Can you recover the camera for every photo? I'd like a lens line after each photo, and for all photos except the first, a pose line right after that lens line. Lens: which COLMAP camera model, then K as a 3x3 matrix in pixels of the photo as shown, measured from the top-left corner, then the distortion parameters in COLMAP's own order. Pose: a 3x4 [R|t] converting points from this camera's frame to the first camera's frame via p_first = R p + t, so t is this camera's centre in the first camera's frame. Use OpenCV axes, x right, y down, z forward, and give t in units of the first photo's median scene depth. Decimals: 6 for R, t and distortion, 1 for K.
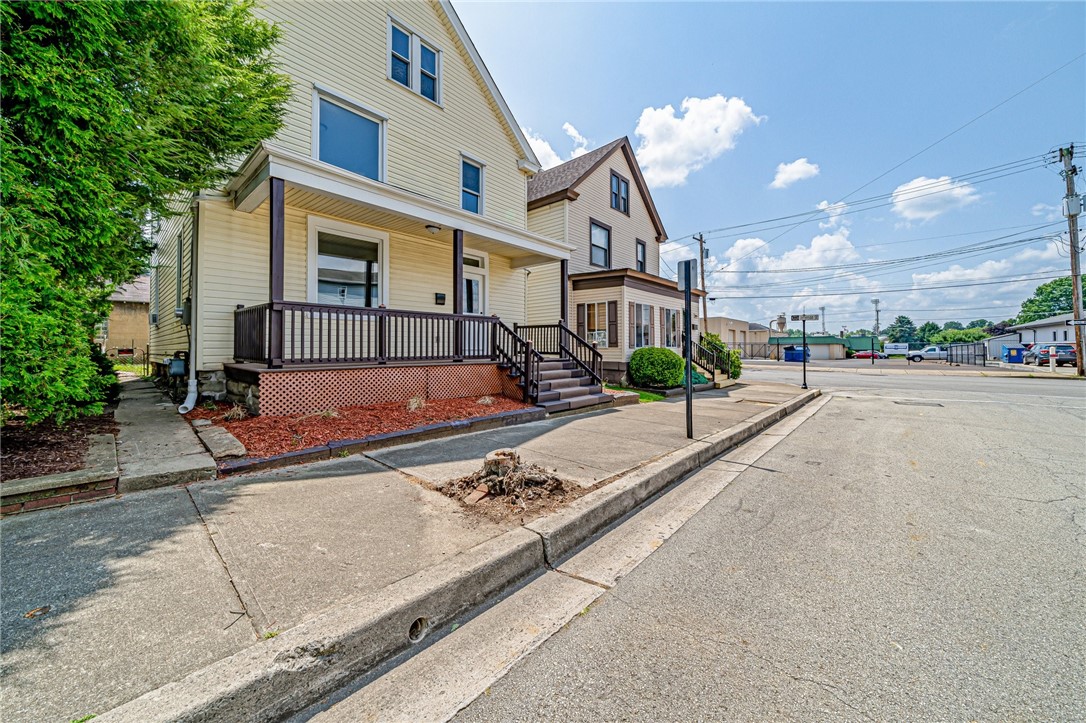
lens RADIAL K [[388.9, 0, 544.1], [0, 388.9, 332.1], [0, 0, 1]] dist [-0.001781, -0.000391]
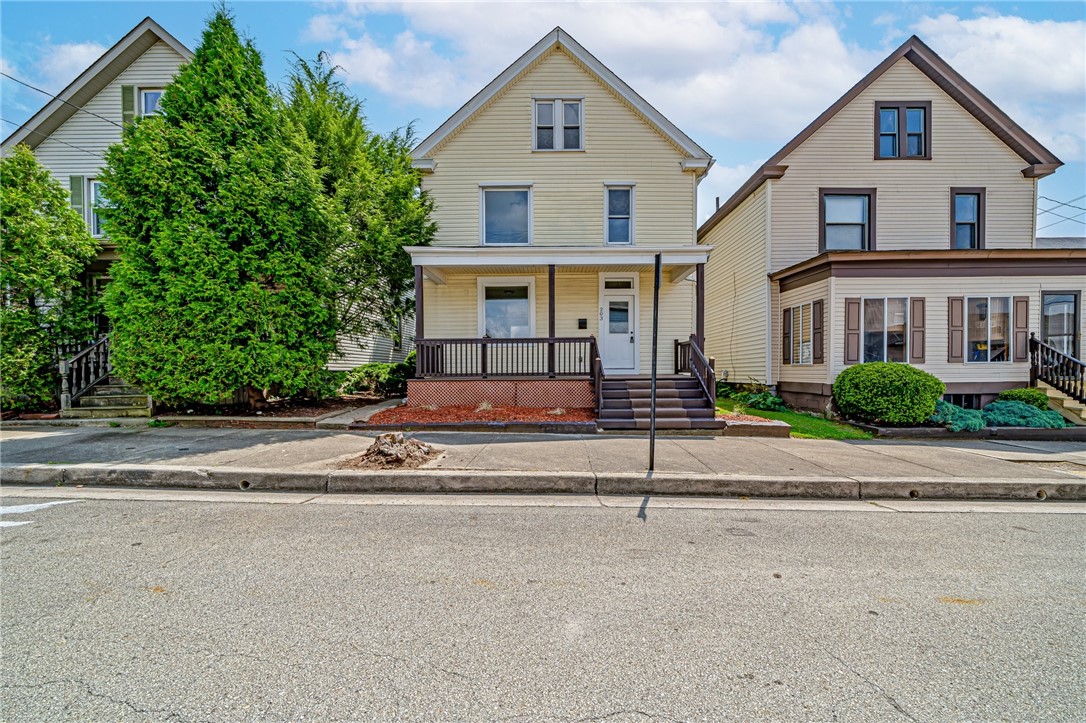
lens RADIAL K [[381.6, 0, 542.6], [0, 381.6, 370.4], [0, 0, 1]] dist [-0.000814, -0.000120]
pose [[0.652750, -0.003380, -0.757566, 0.494391], [0.036870, 0.998947, 0.027312, 0.016322], [0.756676, -0.045760, 0.652187, 0.172089]]
